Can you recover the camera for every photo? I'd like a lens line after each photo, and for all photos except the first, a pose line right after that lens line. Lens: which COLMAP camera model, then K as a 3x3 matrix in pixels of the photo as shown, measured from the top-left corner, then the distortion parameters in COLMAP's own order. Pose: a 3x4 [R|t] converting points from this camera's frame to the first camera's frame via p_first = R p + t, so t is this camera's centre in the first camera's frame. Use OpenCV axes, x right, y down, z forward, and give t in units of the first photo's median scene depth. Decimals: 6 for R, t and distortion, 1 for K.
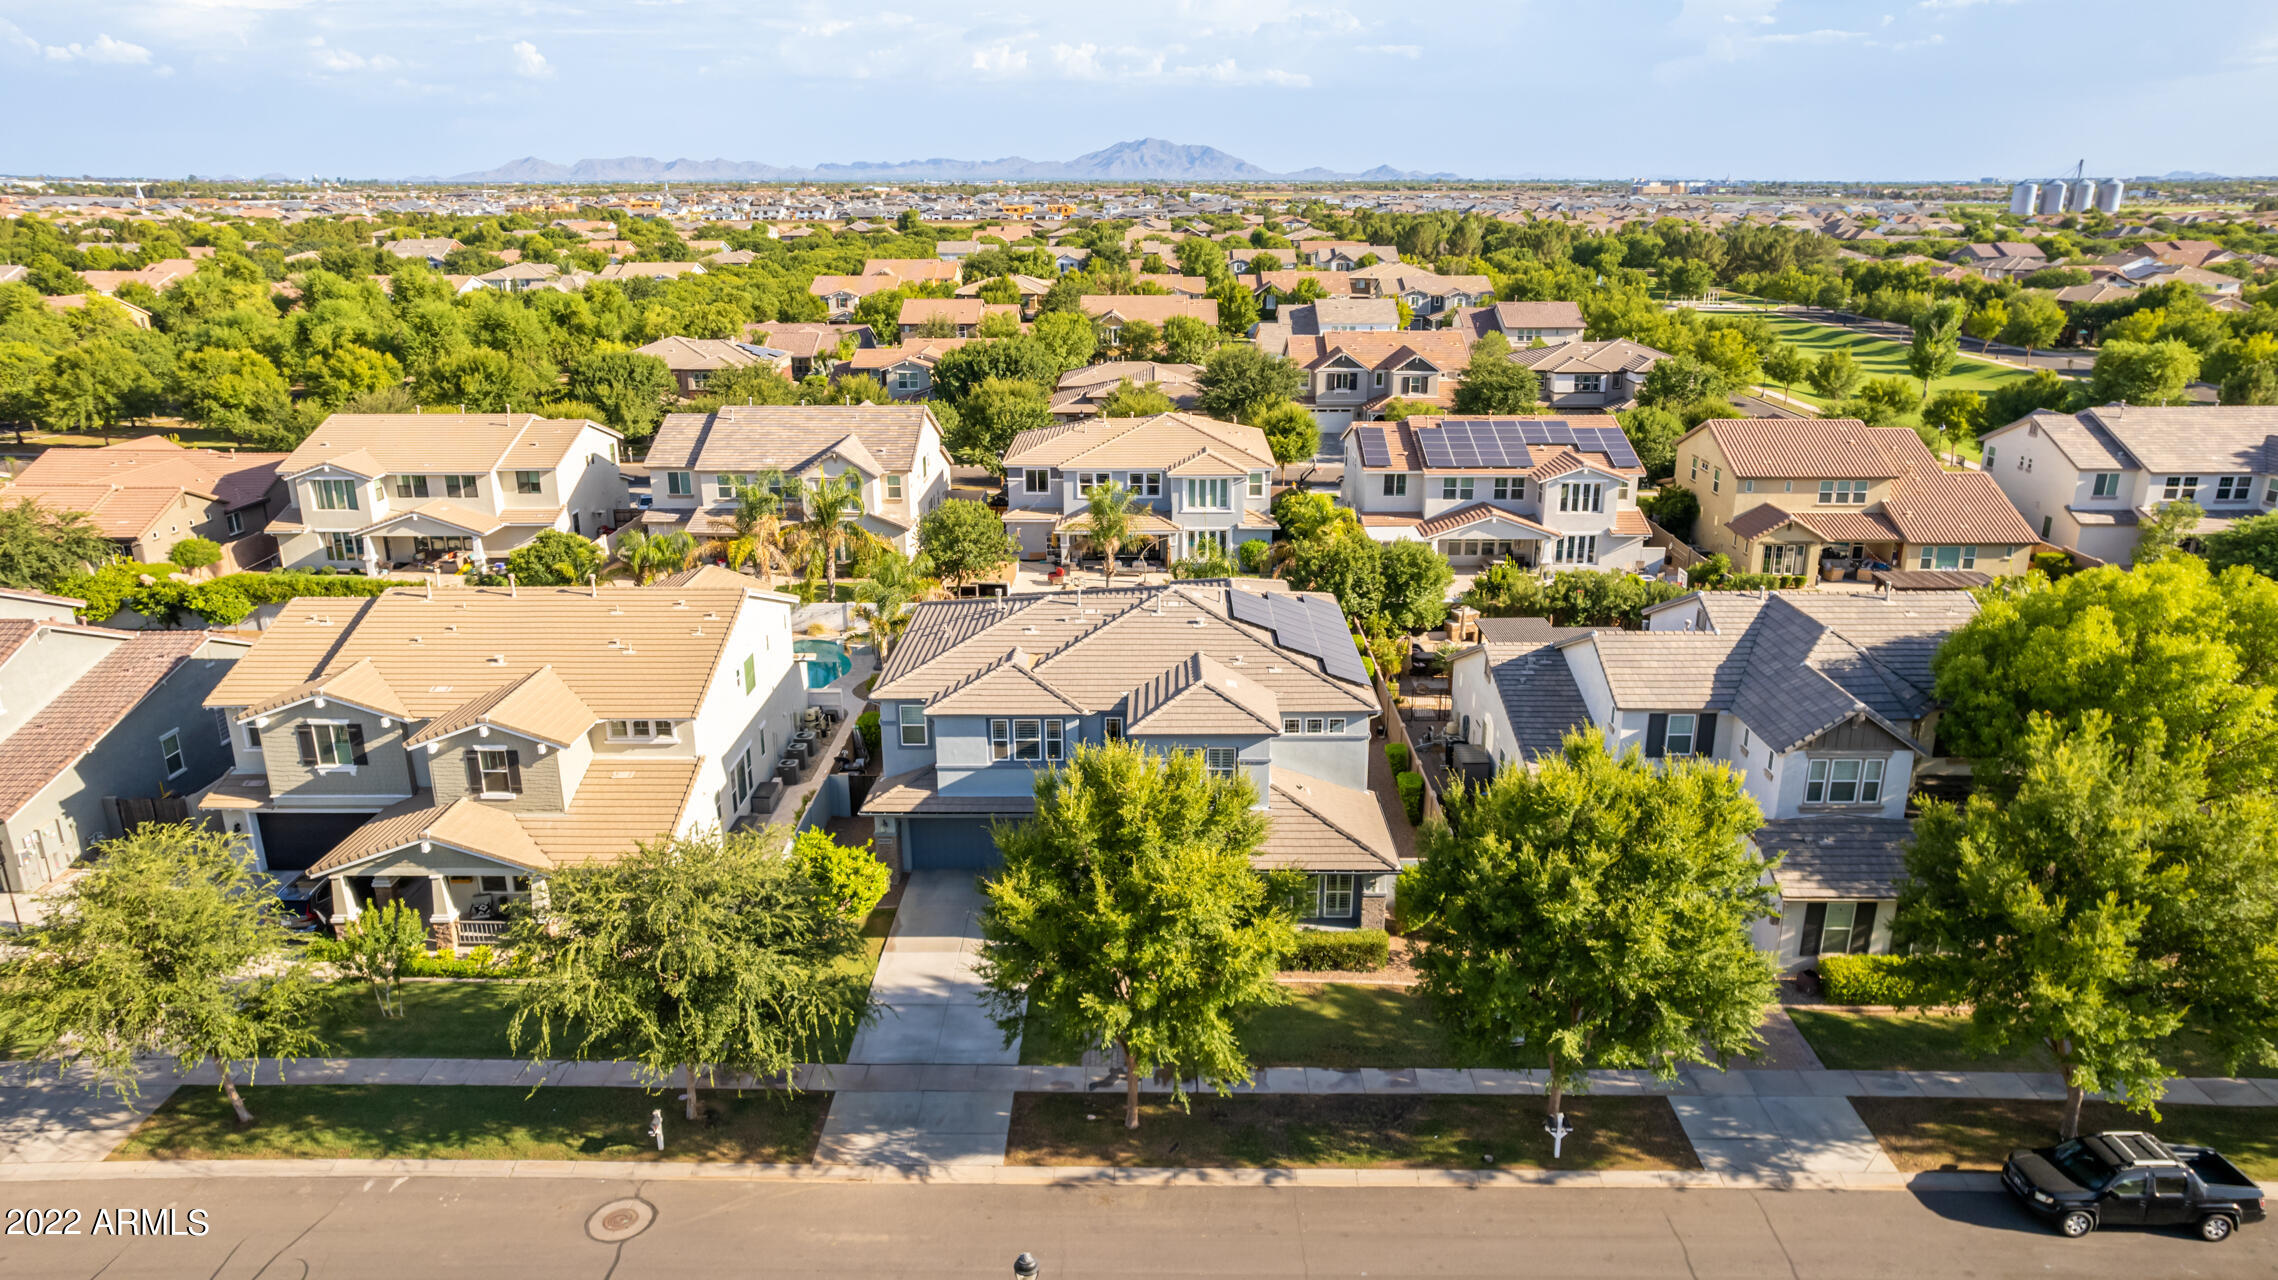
lens RADIAL K [[1492.5, 0, 1191.3], [0, 1492.5, 652.0], [0, 0, 1]] dist [-0.040165, 0.052705]
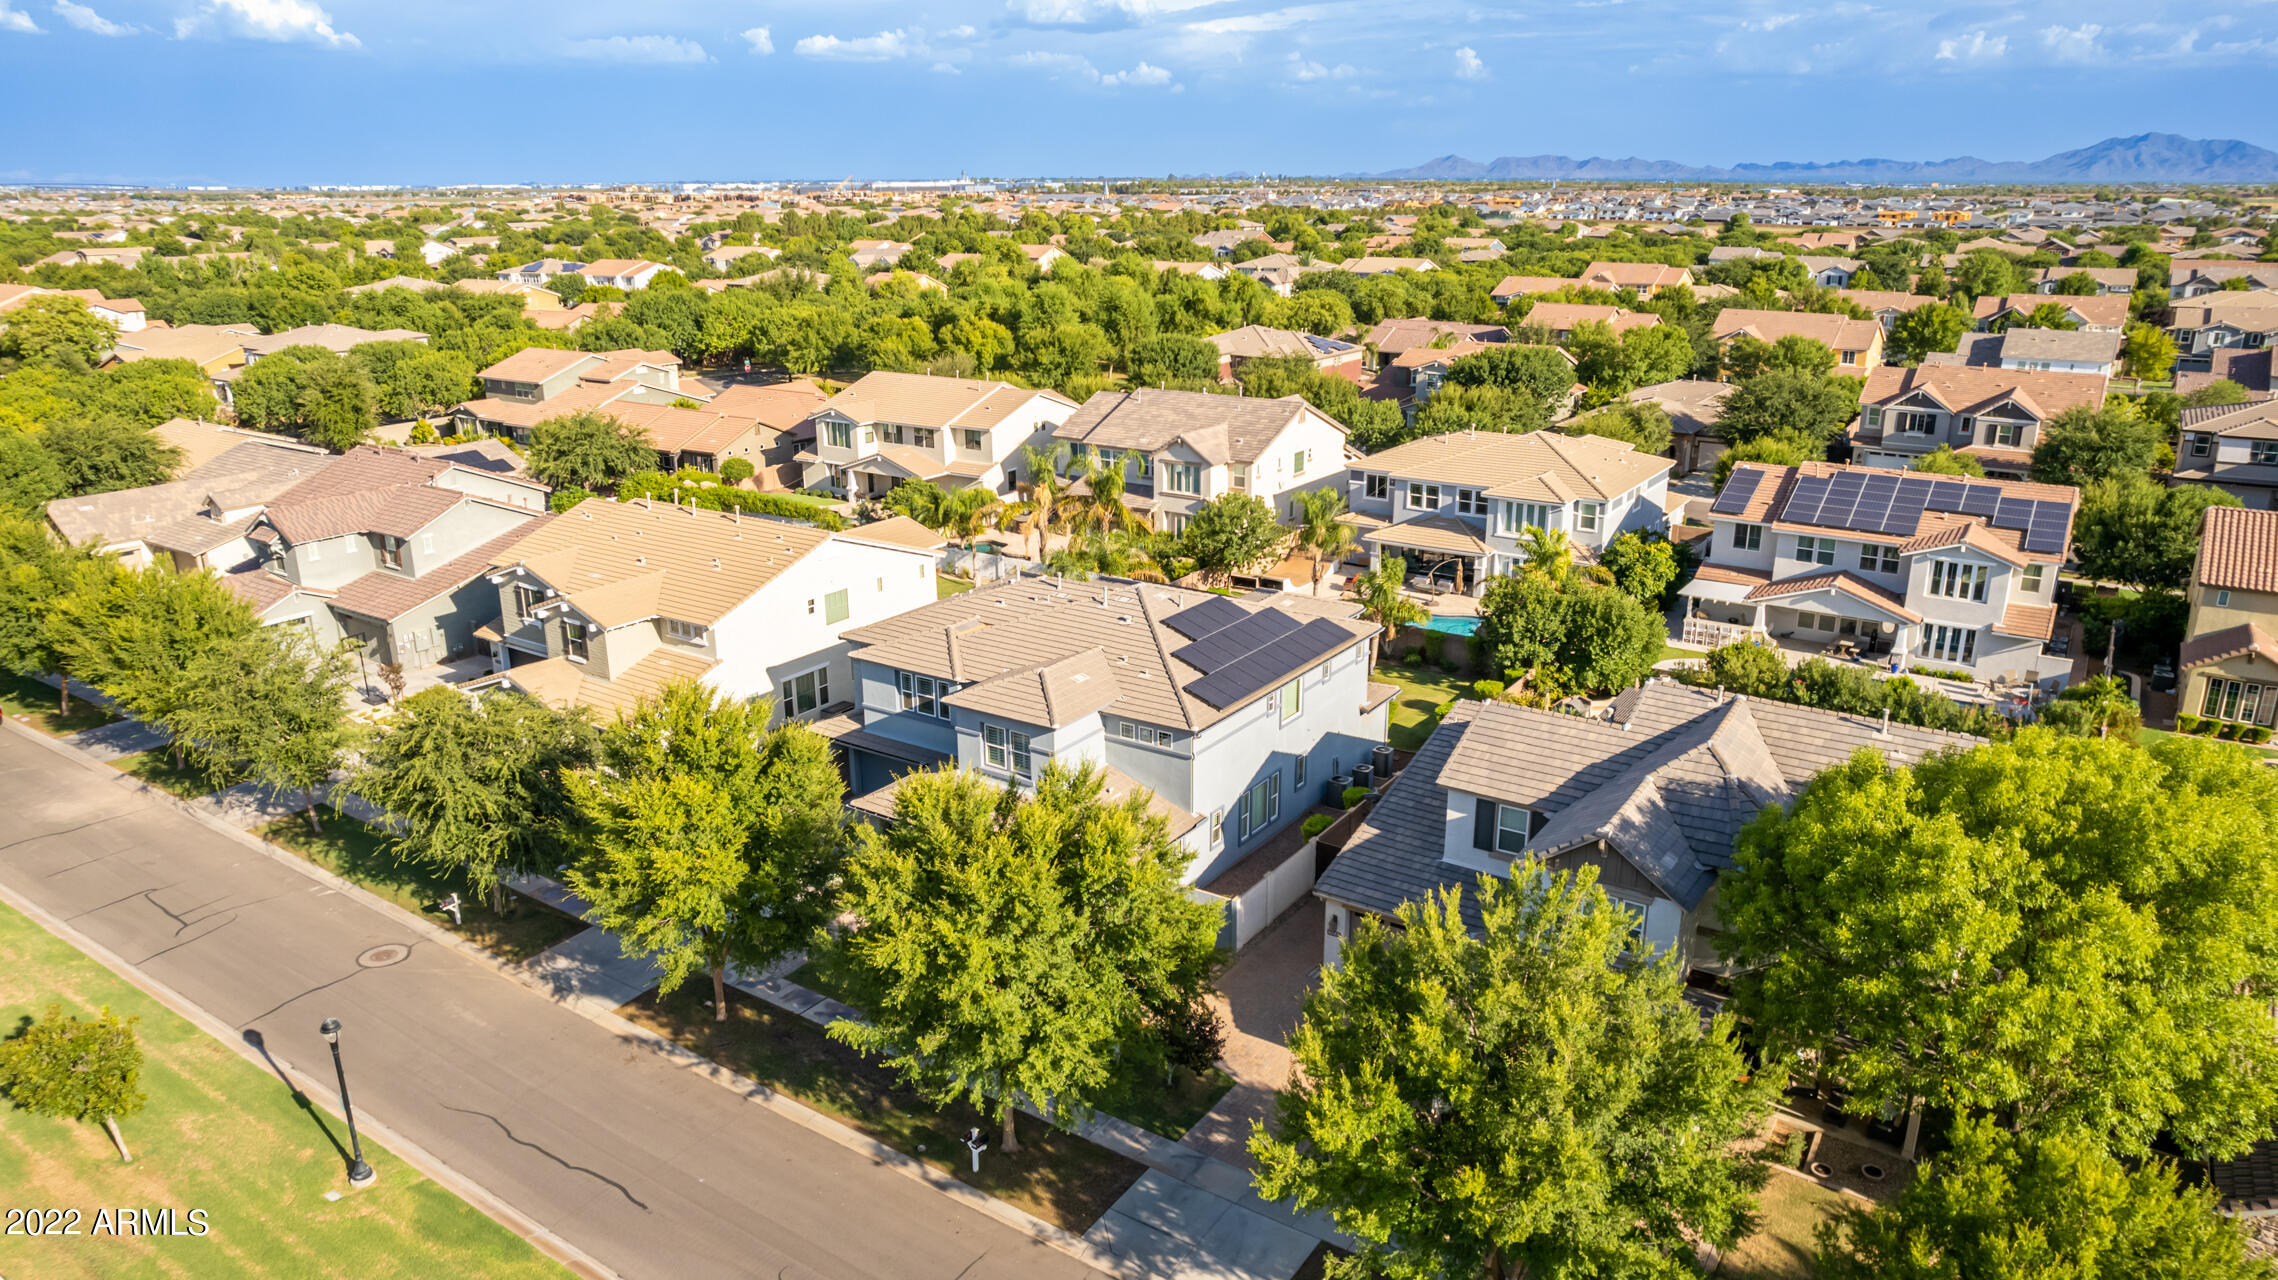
lens RADIAL K [[1540.7, 0, 1139.0], [0, 1540.7, 640.0], [0, 0, 1]] dist [-0.104974, 0.095334]
pose [[0.820213, 0.161992, -0.548643, 0.342729], [-0.168707, 0.984911, 0.038590, -0.027994], [0.546616, 0.060908, 0.835166, 0.076718]]
